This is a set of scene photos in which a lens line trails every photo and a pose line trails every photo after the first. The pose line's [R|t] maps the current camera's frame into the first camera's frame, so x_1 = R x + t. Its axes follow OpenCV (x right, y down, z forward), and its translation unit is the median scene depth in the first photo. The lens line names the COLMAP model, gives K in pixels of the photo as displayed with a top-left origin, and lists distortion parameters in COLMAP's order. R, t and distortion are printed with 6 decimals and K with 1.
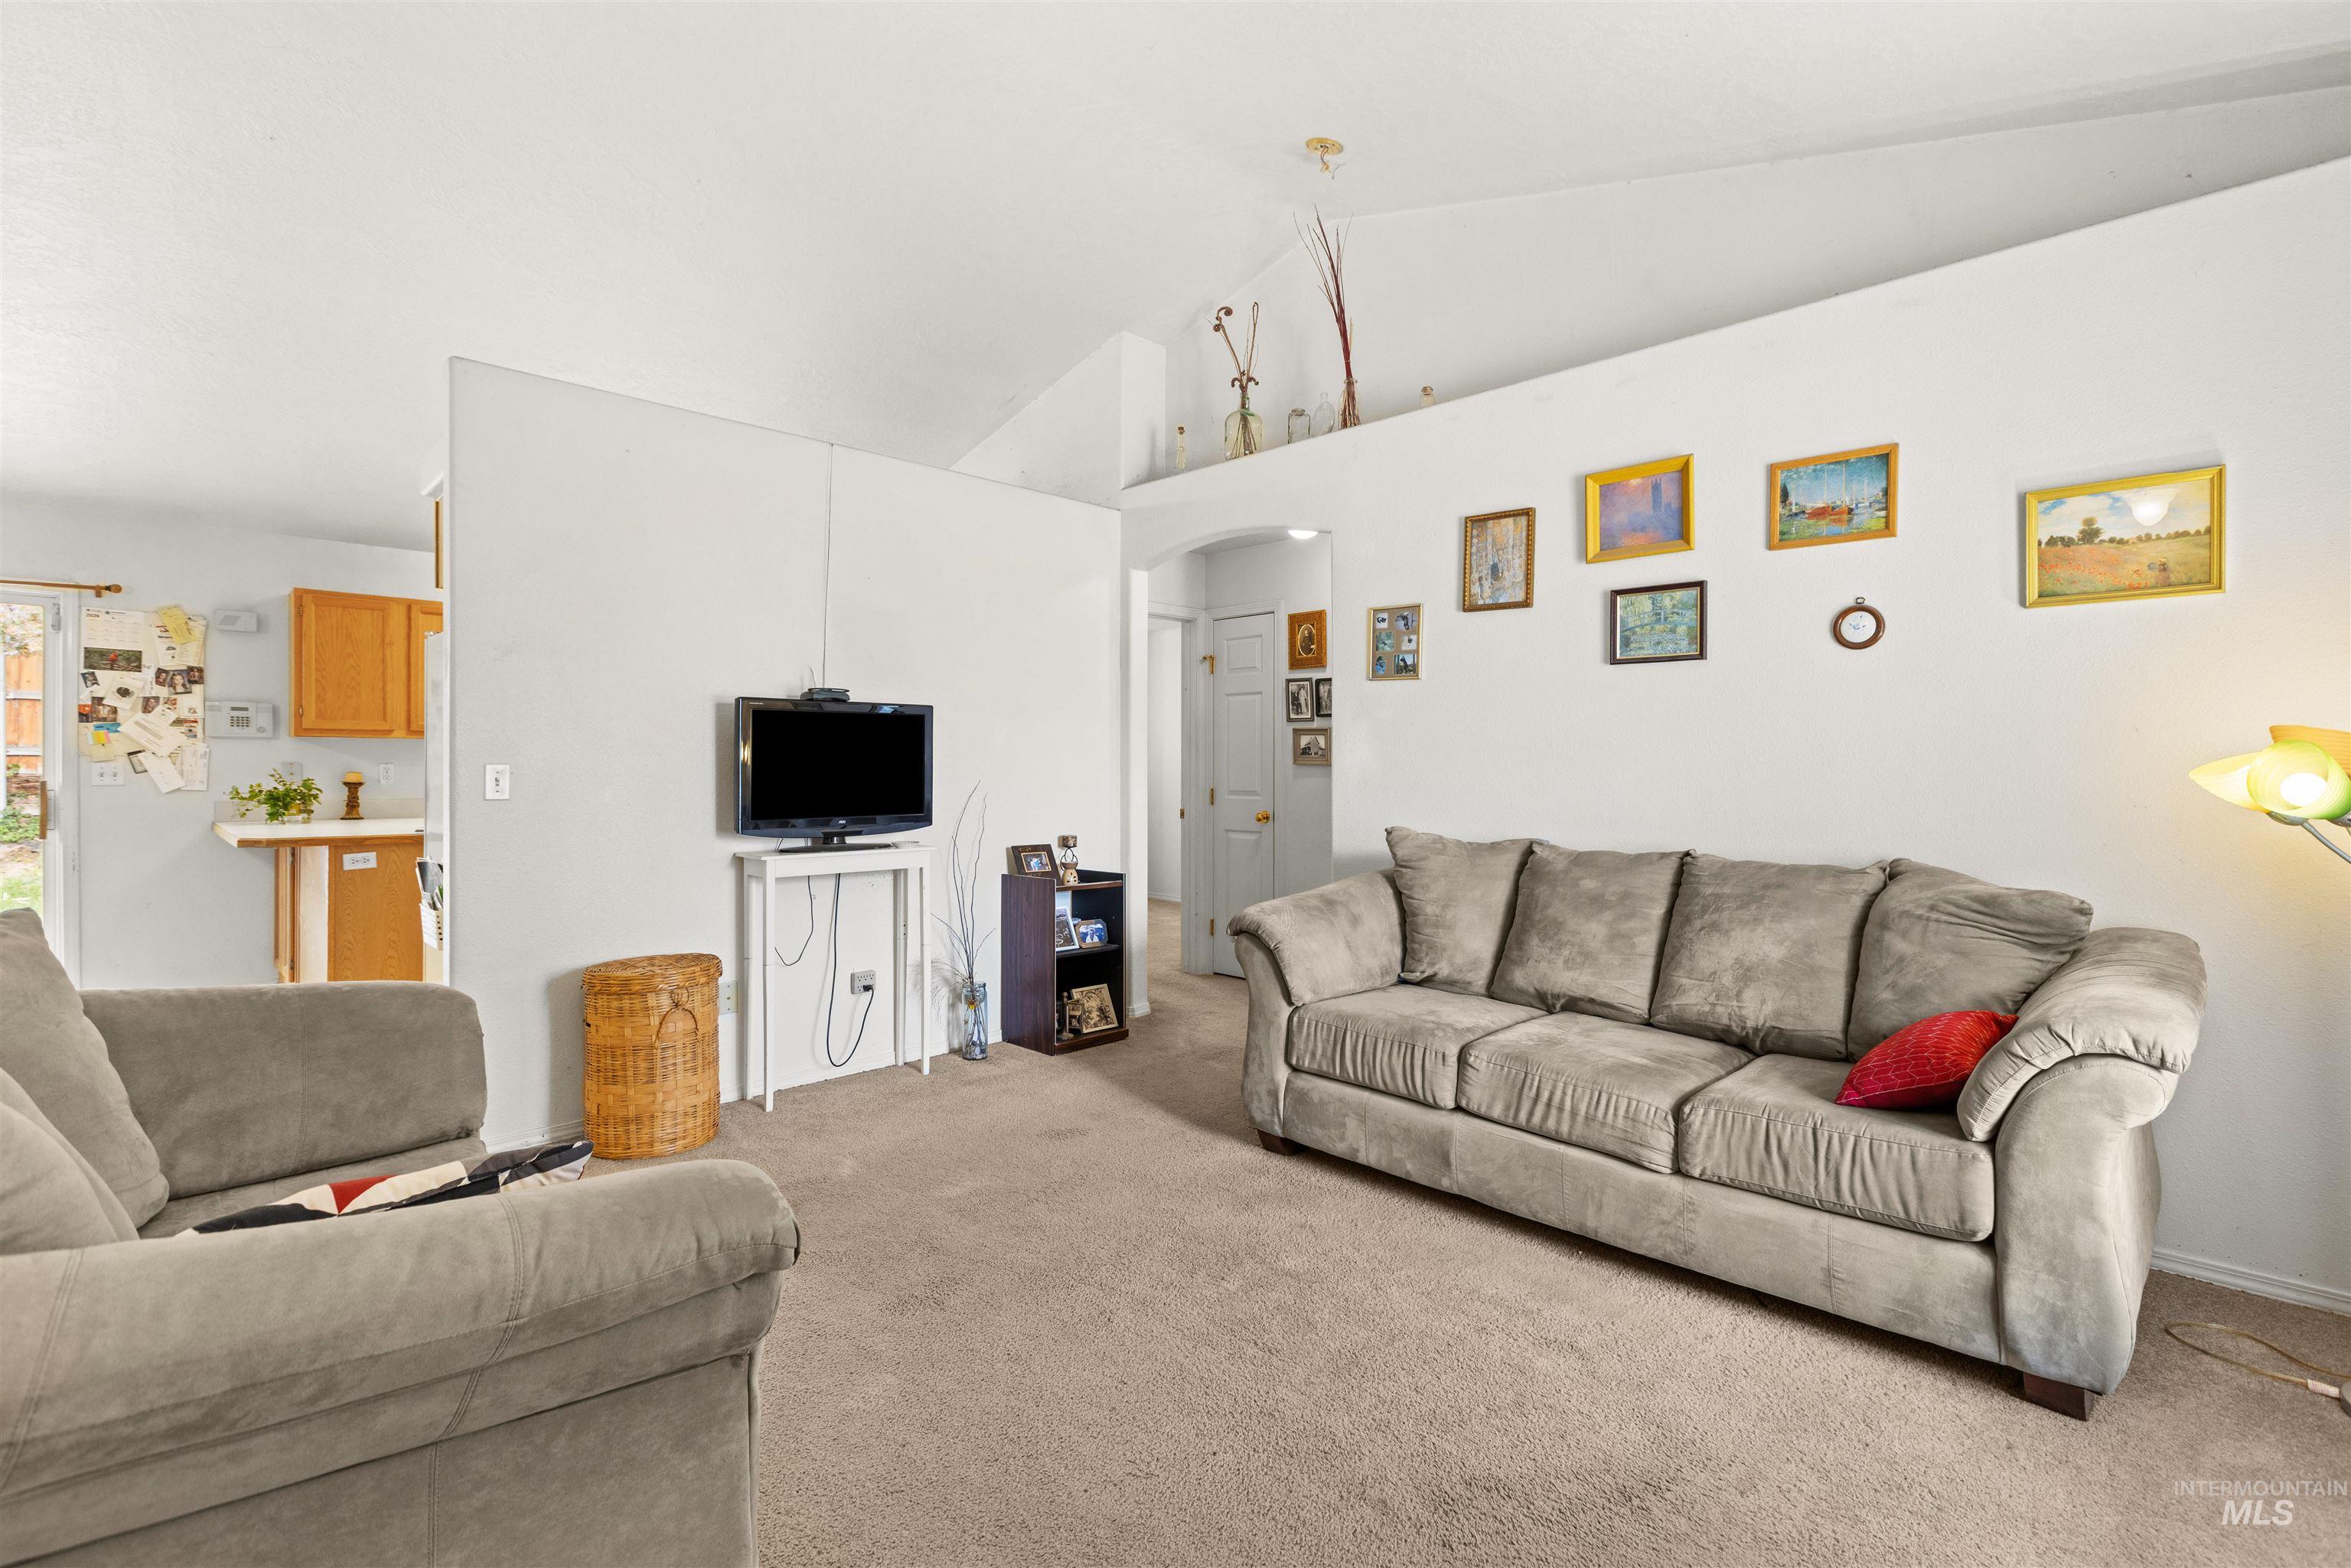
lens RADIAL K [[1064.3, 0, 1186.6], [0, 1064.3, 770.8], [0, 0, 1]] dist [-0.002112, -0.001221]
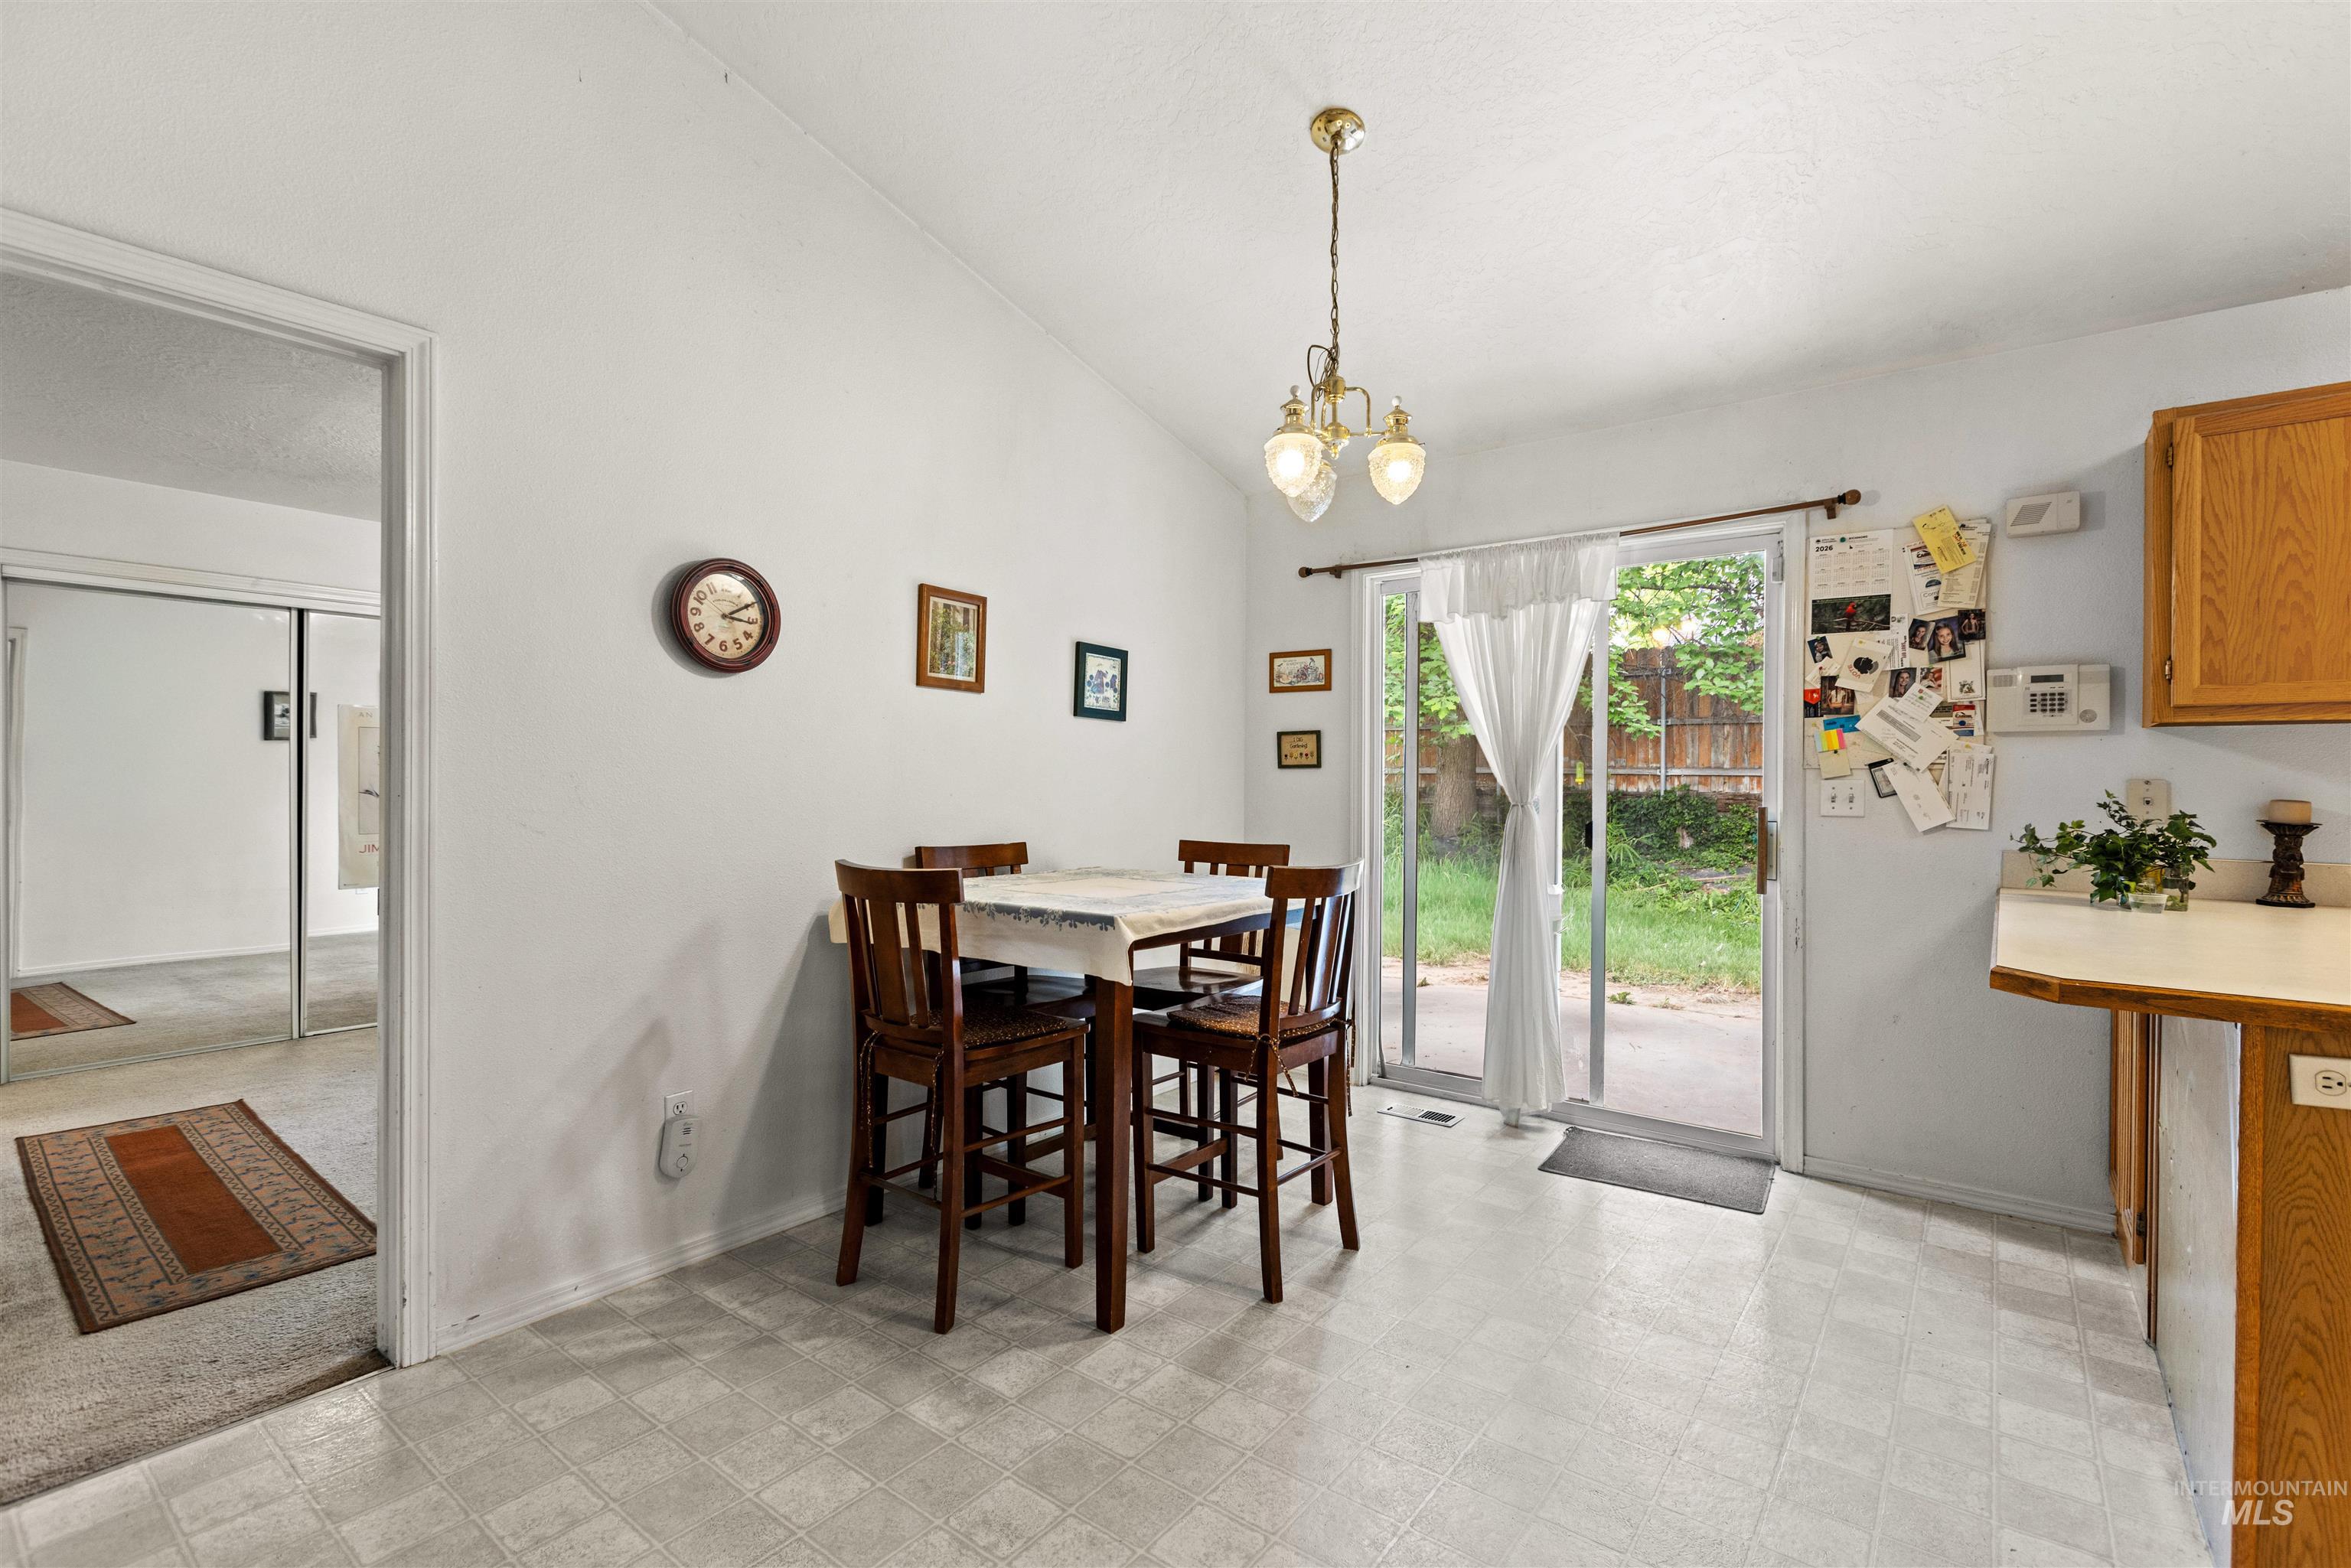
lens RADIAL K [[1064.3, 0, 1174.5], [0, 1064.3, 789.7], [0, 0, 1]] dist [-0.002112, -0.001221]
pose [[0.118993, 0.005004, -0.992883, -0.428831], [-0.005876, 0.999973, 0.004335, -0.002501], [0.992878, 0.005318, 0.119019, 0.519182]]
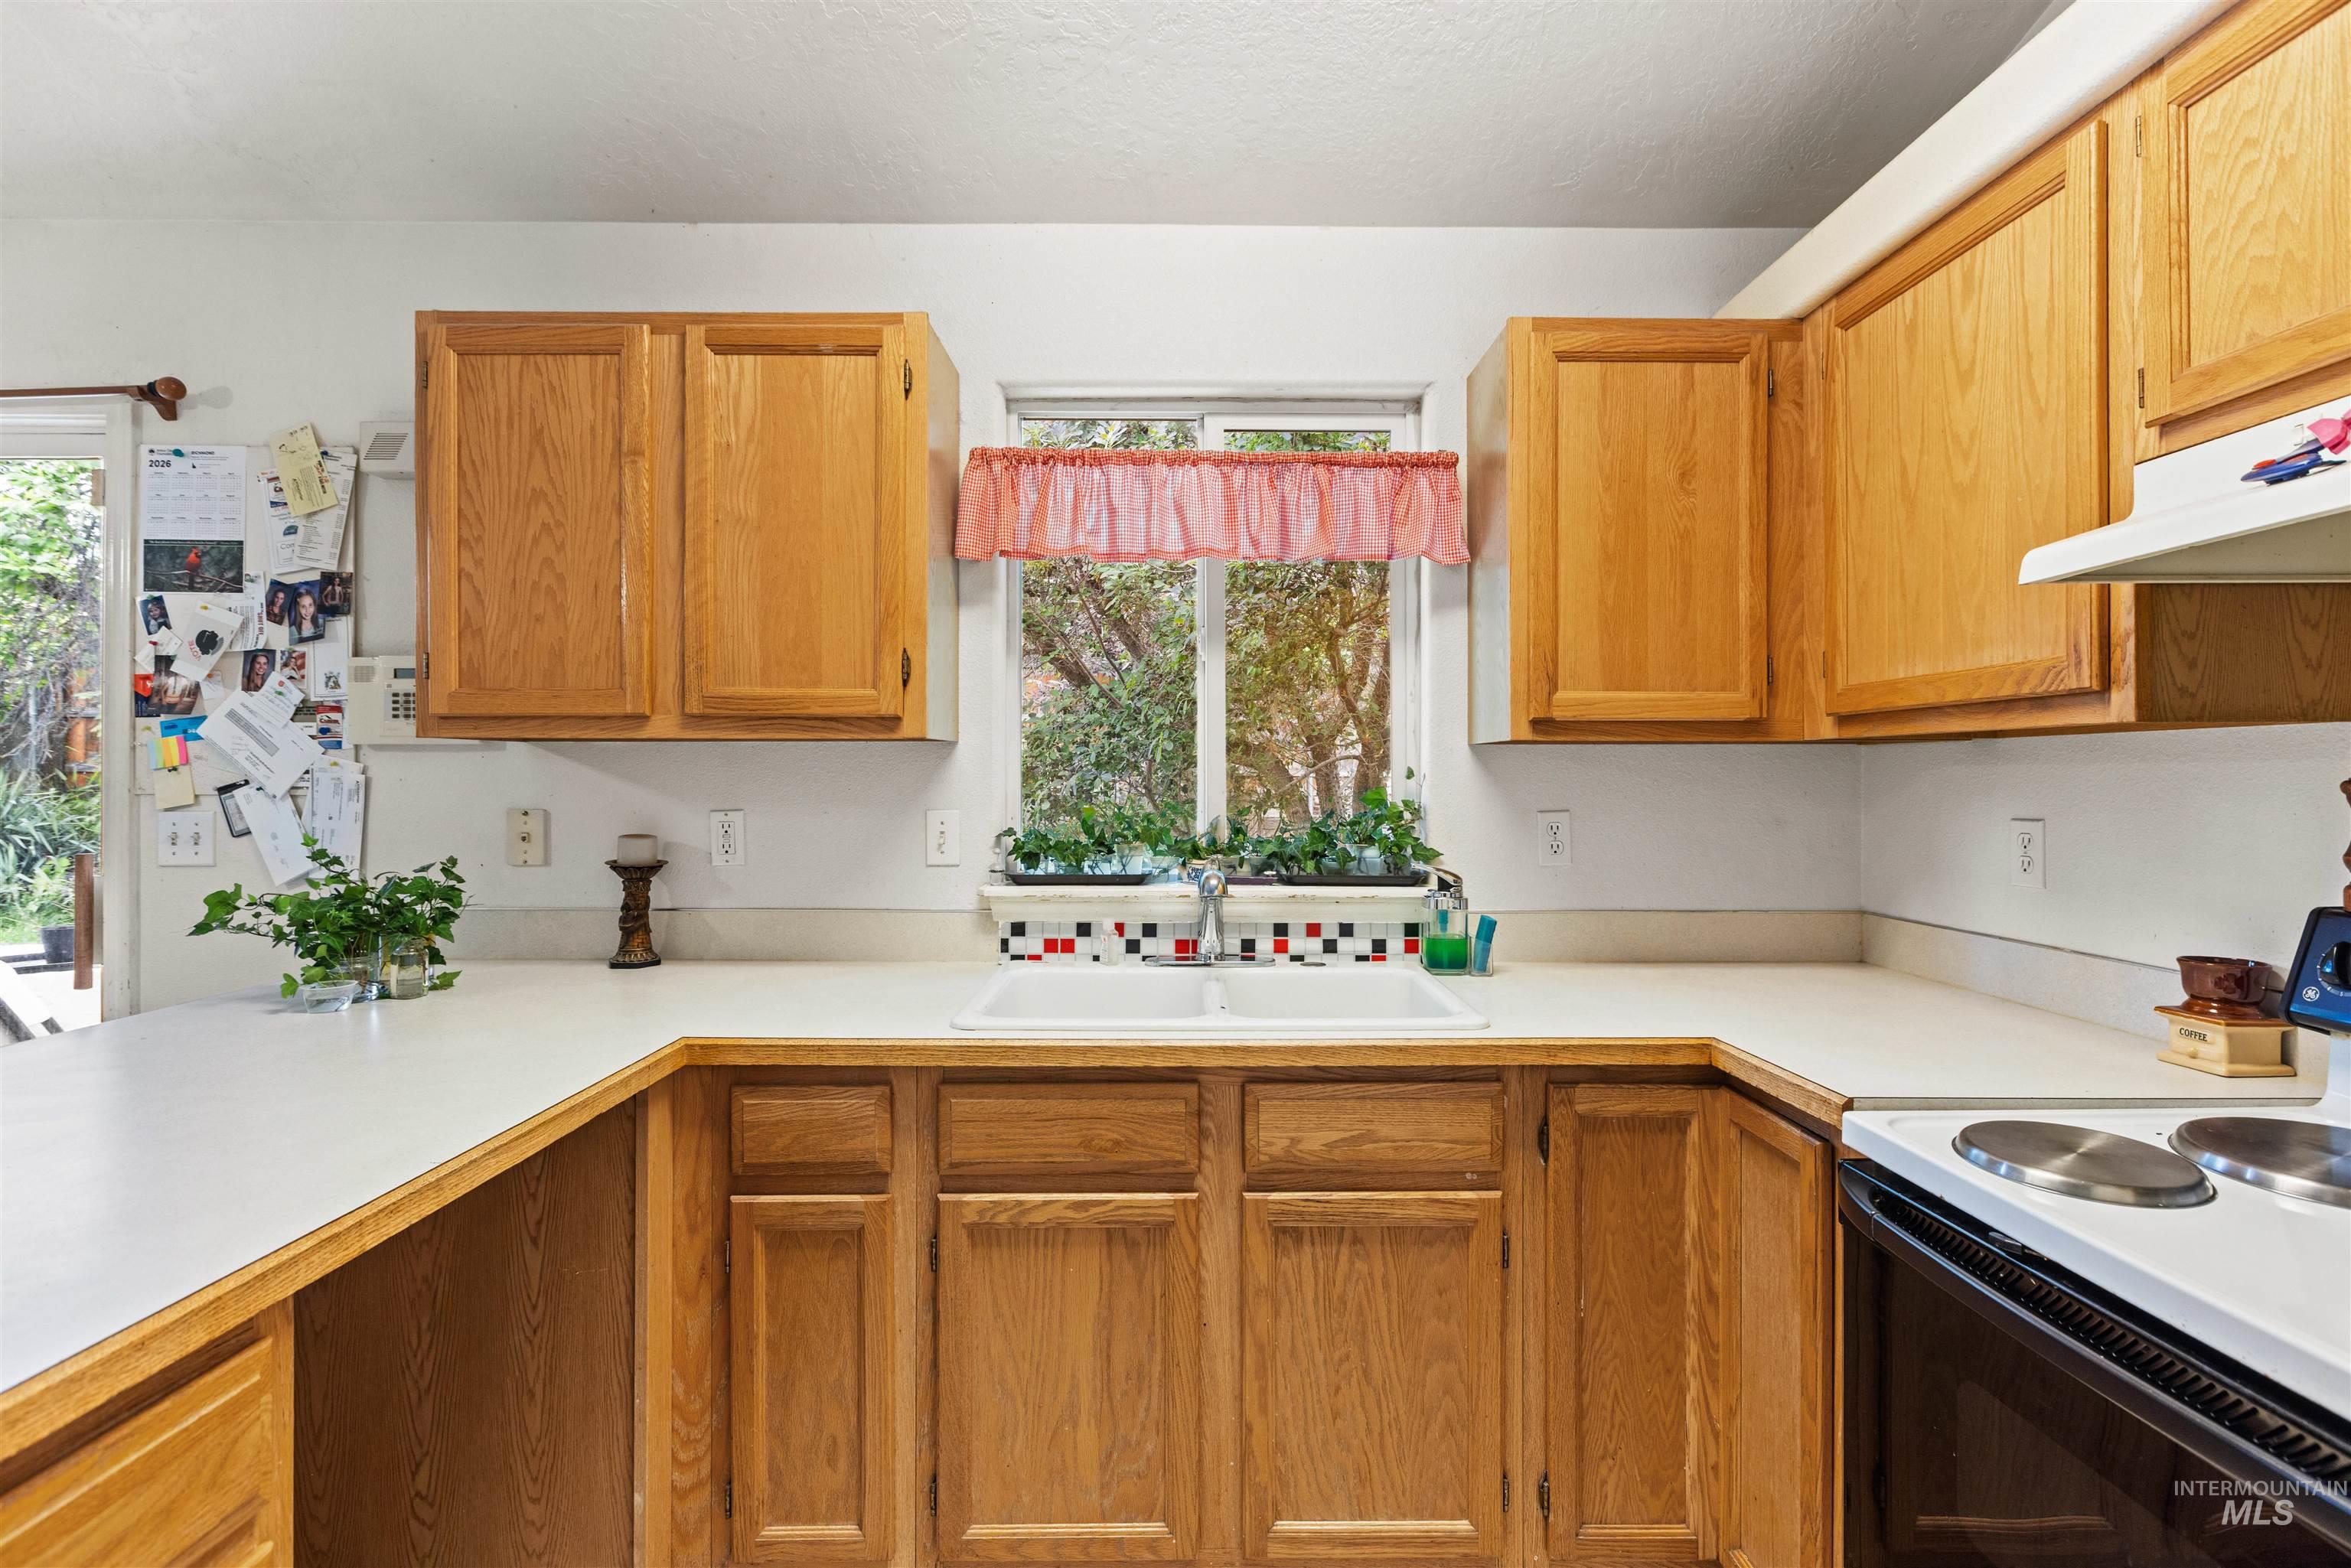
lens RADIAL K [[1064.3, 0, 1209.6], [0, 1064.3, 774.3], [0, 0, 1]] dist [-0.002112, -0.001221]
pose [[0.719406, -0.003641, -0.694581, -0.421245], [0.002131, 0.999993, -0.003035, -0.019729], [0.694587, 0.000703, 0.719408, 0.950086]]
